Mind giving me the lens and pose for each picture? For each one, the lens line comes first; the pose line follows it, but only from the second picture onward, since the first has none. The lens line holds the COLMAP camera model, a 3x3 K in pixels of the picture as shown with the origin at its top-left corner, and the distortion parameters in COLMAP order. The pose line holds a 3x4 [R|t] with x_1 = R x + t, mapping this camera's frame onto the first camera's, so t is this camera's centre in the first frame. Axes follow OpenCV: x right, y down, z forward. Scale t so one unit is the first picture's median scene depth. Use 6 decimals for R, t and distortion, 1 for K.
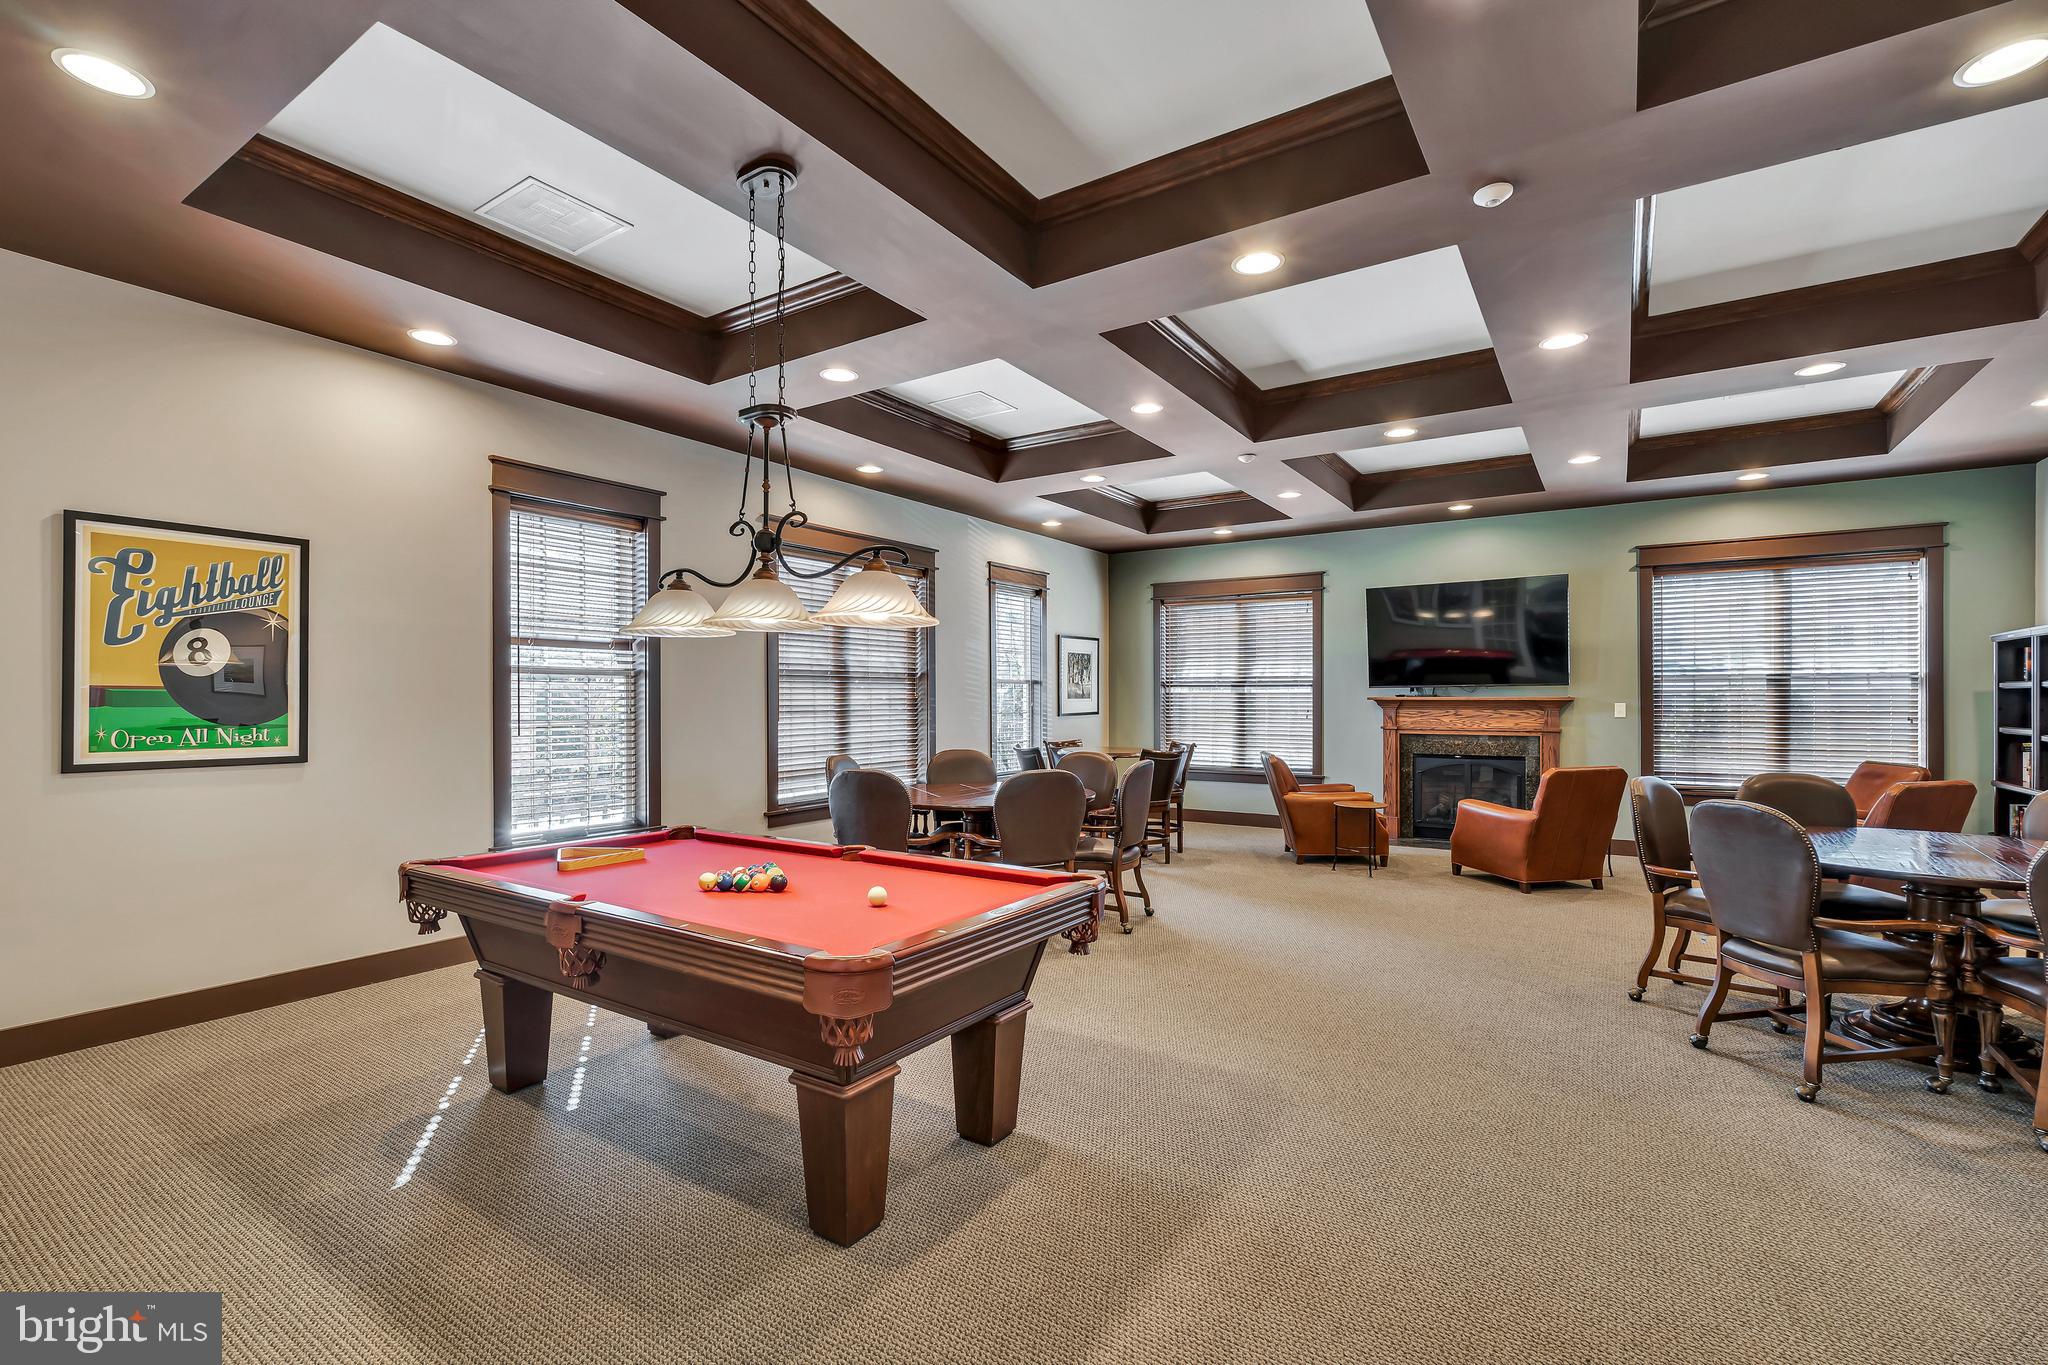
lens RADIAL K [[911.2, 0, 1025.0], [0, 911.2, 690.3], [0, 0, 1]] dist [0.002191, 0.000174]
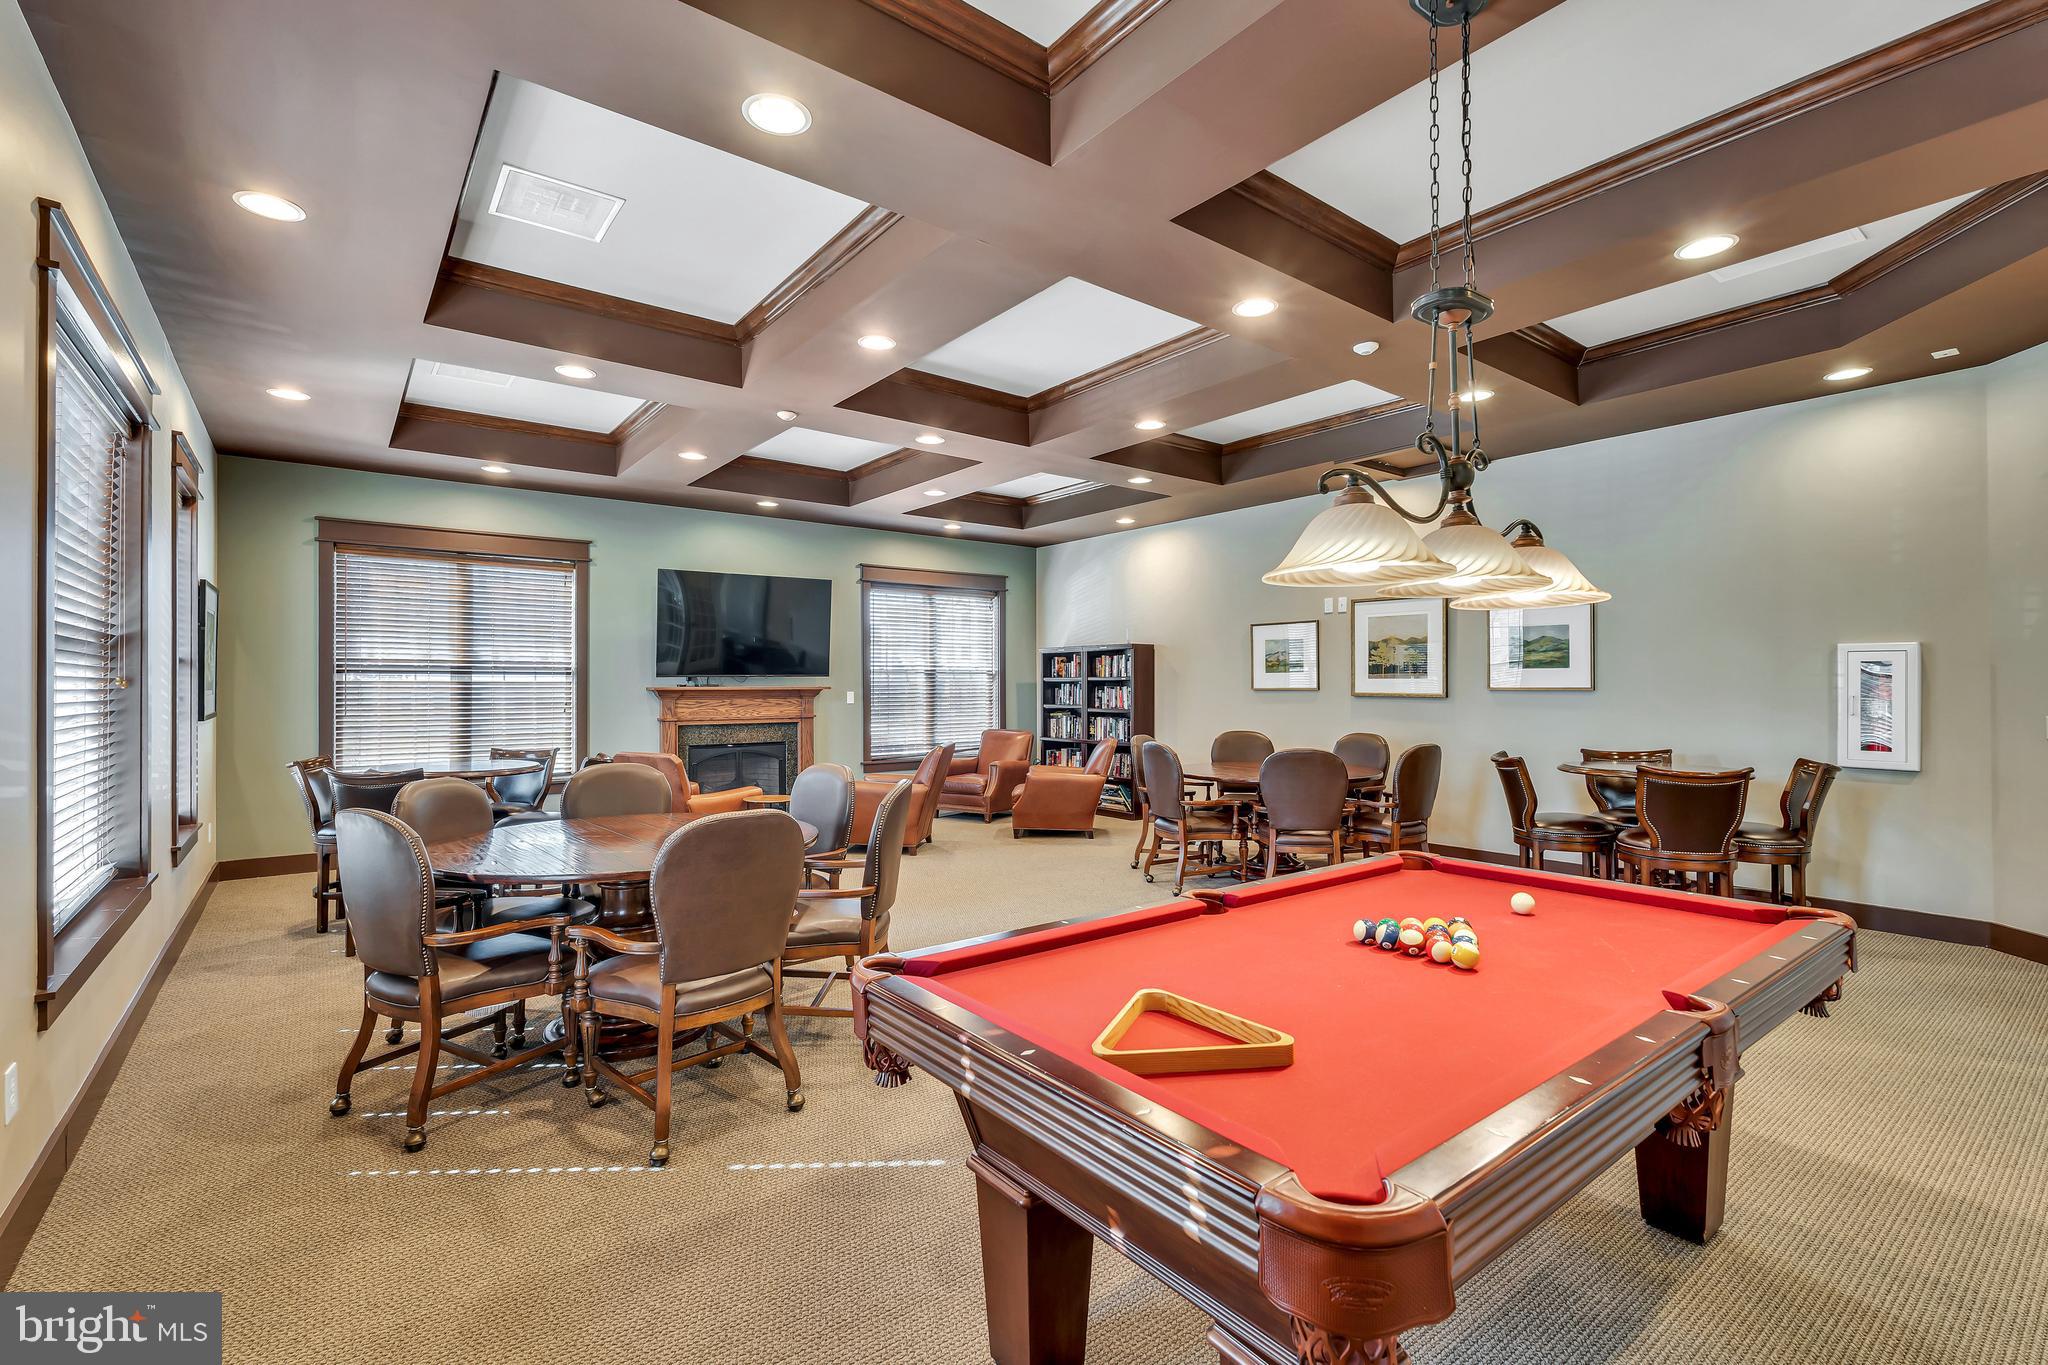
lens RADIAL K [[911.2, 0, 1026.3], [0, 911.2, 681.2], [0, 0, 1]] dist [0.002191, 0.000174]
pose [[0.323038, -0.006315, 0.946365, -0.372594], [-0.016027, 0.999798, 0.012142, -0.015917], [-0.946250, -0.019090, 0.322872, 0.350223]]
